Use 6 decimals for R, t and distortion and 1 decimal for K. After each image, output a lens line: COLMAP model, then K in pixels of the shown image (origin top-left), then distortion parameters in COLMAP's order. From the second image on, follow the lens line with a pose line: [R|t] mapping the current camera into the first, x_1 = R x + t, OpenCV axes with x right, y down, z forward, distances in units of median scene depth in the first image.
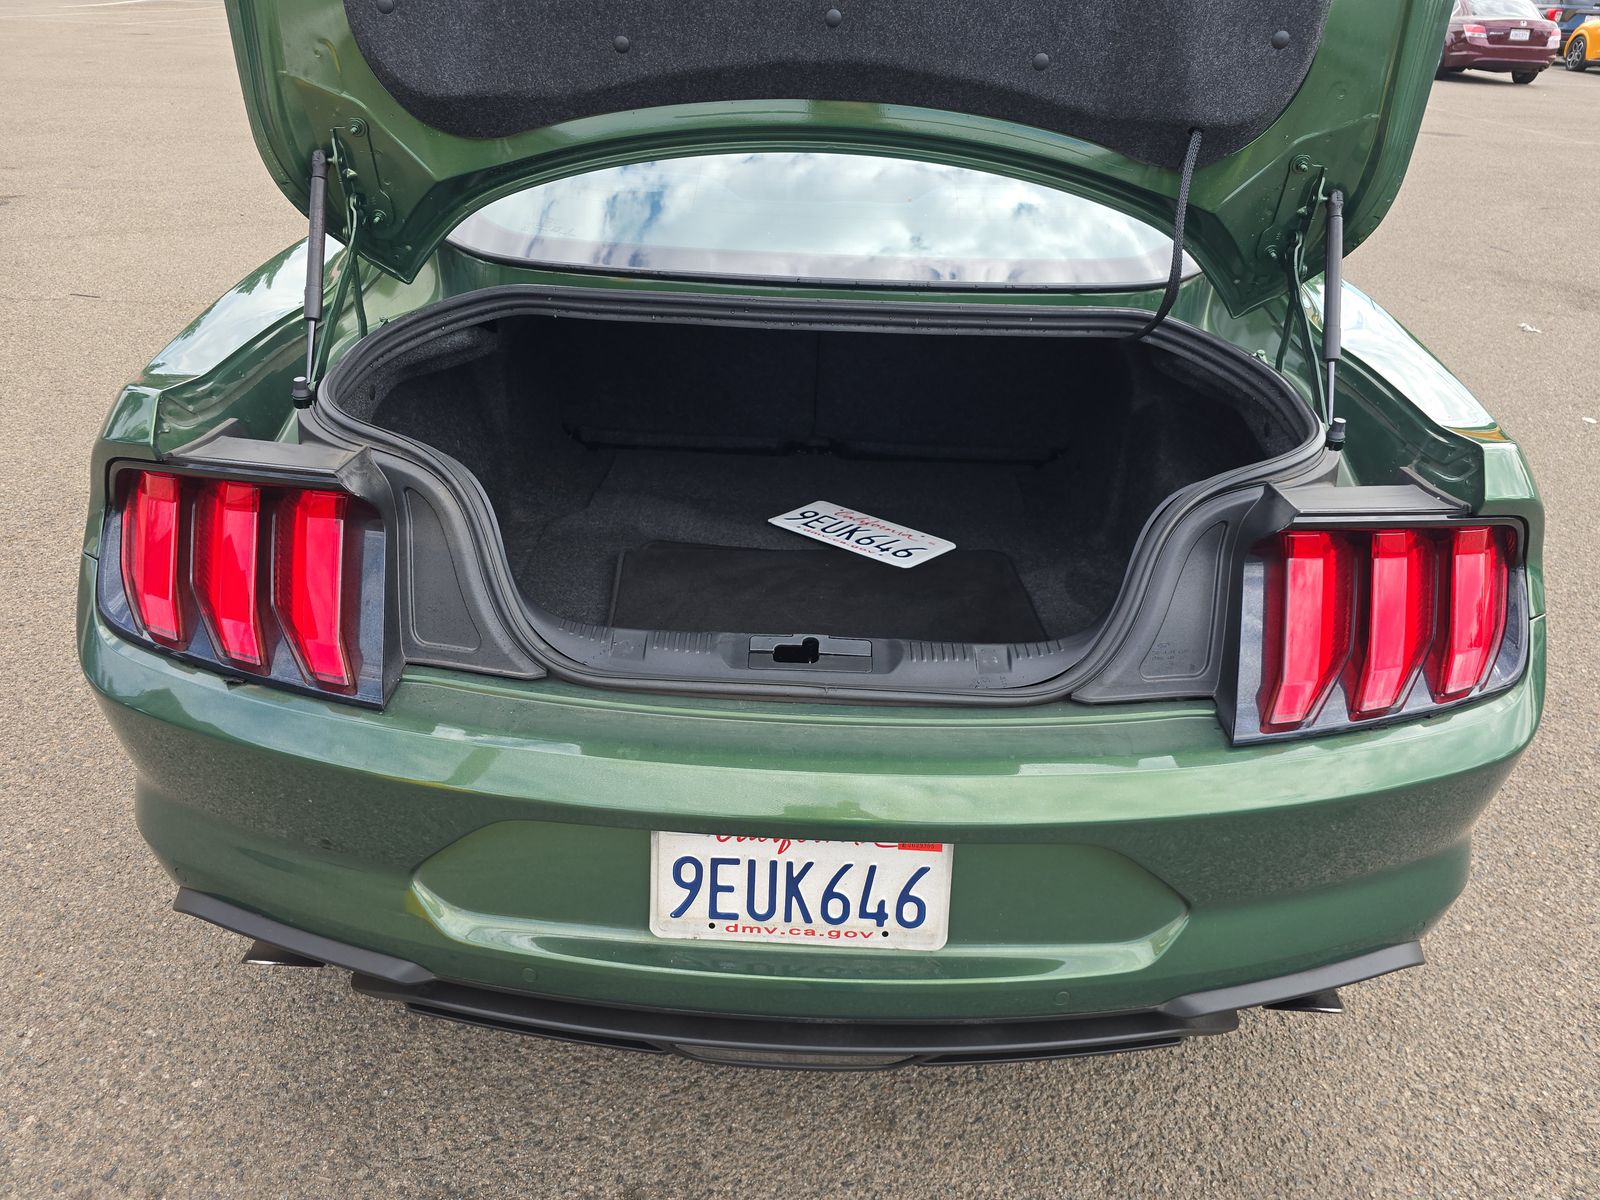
lens RADIAL K [[1102.6, 0, 795.7], [0, 1102.6, 608.7], [0, 0, 1]] dist [0.023578, -0.025839]
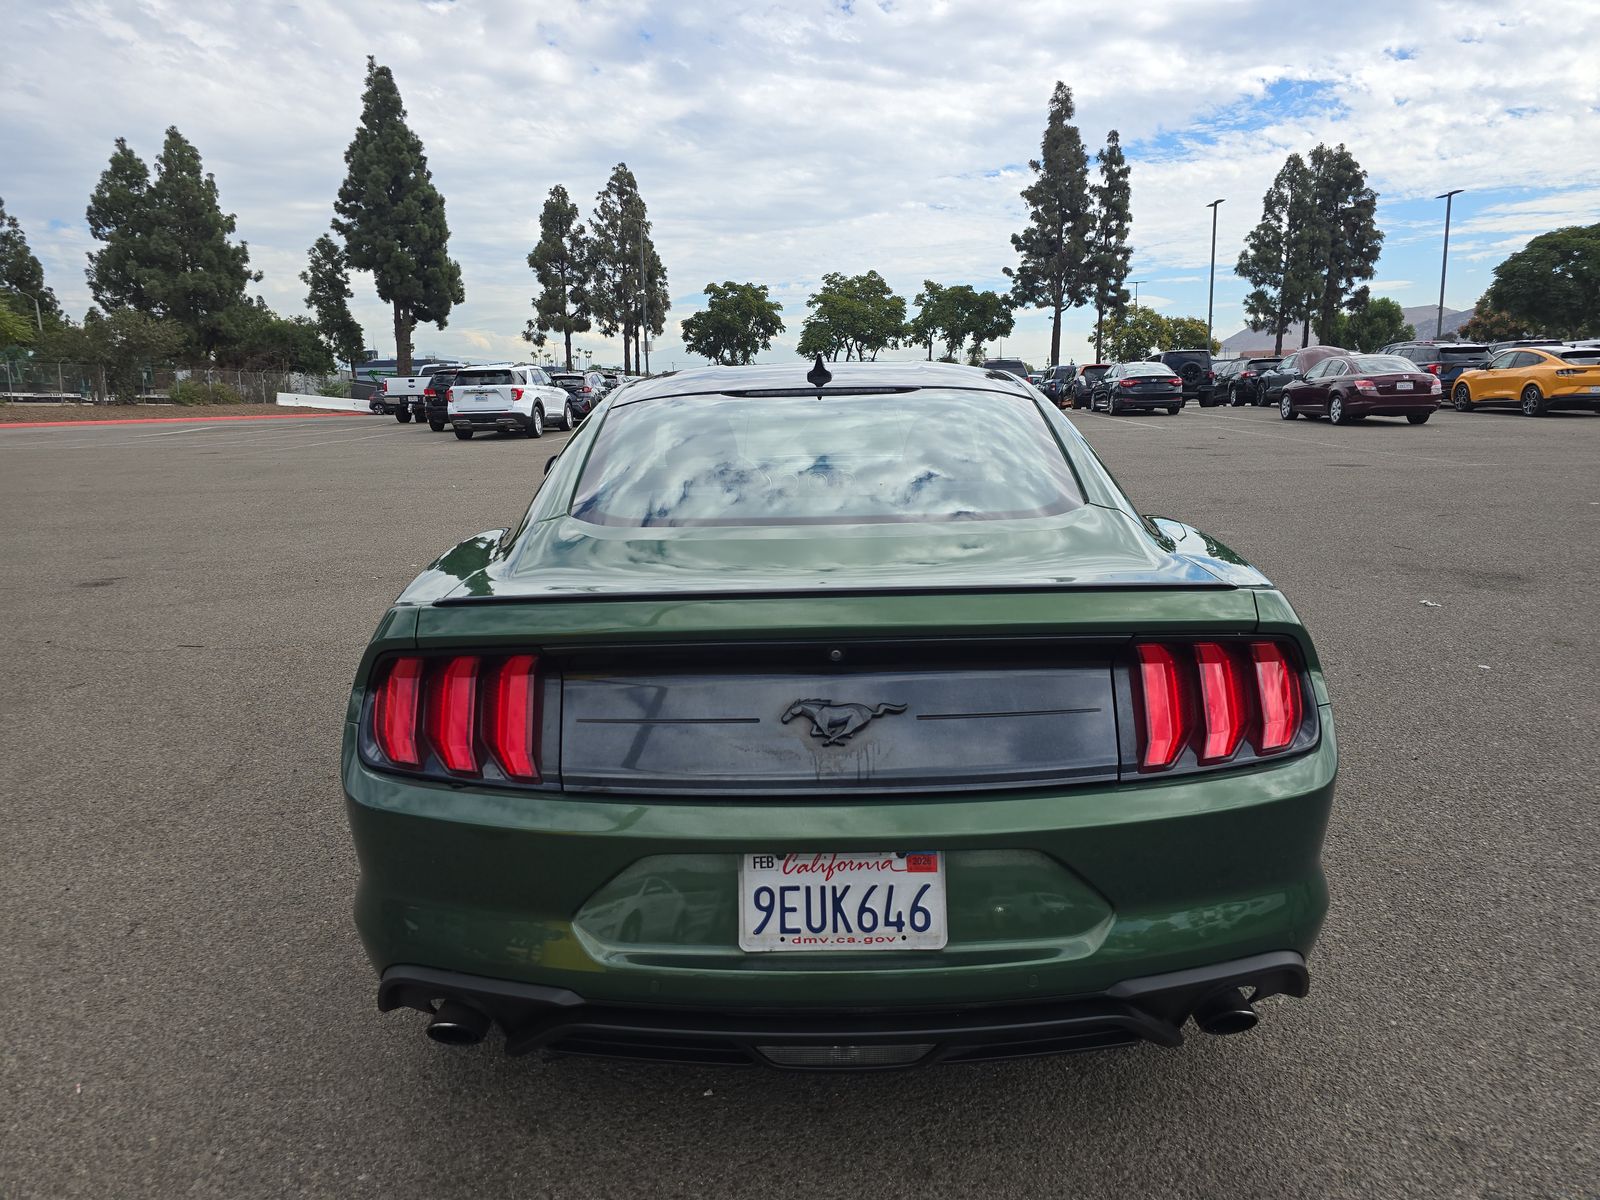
lens RADIAL K [[1102.6, 0, 793.3], [0, 1102.6, 589.2], [0, 0, 1]] dist [0.023578, -0.025839]
pose [[0.998342, -0.057214, 0.006319, -0.032924], [0.056166, 0.944230, -0.324461, 0.236891], [0.012597, 0.324278, 0.945878, -0.365863]]
